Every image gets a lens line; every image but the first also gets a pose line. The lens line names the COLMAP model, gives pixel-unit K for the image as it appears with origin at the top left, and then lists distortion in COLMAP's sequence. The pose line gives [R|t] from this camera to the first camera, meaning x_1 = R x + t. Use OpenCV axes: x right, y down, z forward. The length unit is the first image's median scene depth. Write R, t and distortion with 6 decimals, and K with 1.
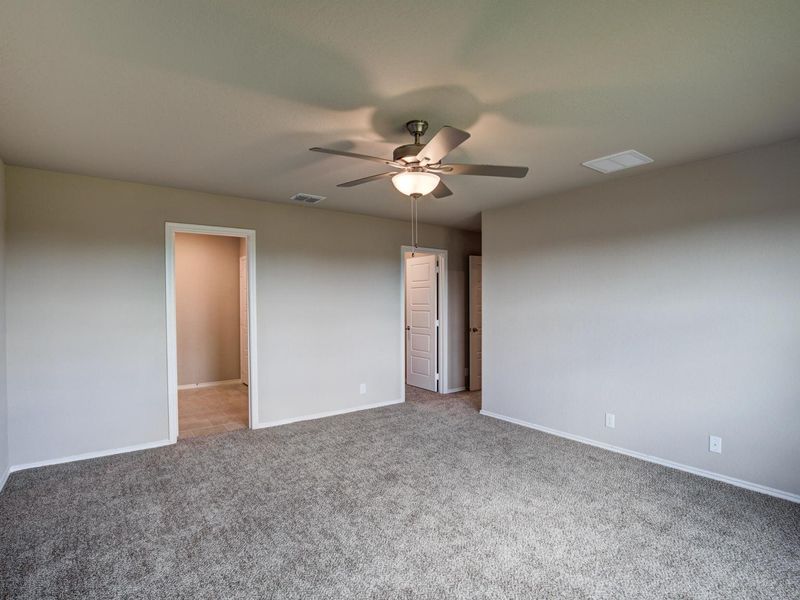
lens RADIAL K [[411.2, 0, 405.0], [0, 411.2, 303.1], [0, 0, 1]] dist [-0.027978, 0.001038]
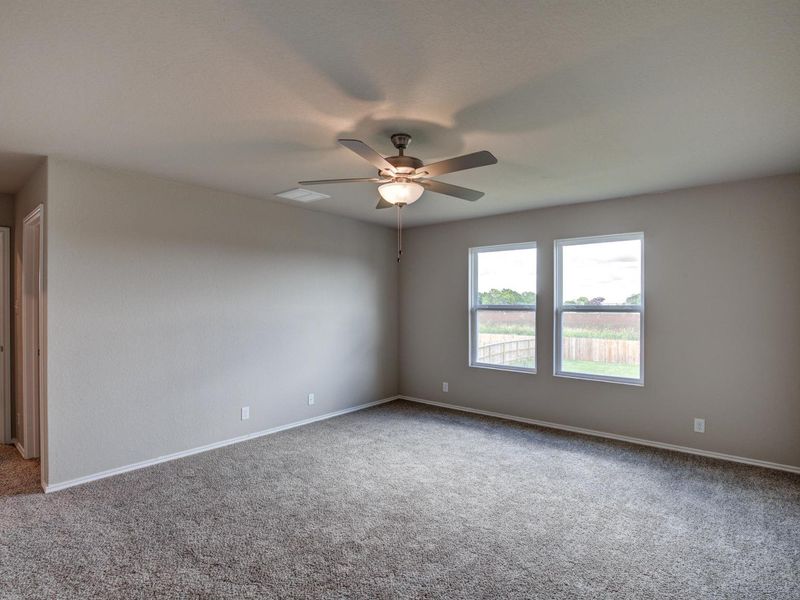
lens RADIAL K [[411.2, 0, 405.0], [0, 411.2, 303.1], [0, 0, 1]] dist [-0.027978, 0.001038]
pose [[-0.226686, 0.004803, 0.973956, -0.848472], [0.006560, 0.999973, -0.003404, -0.004331], [-0.973946, 0.005618, -0.226711, 1.046301]]
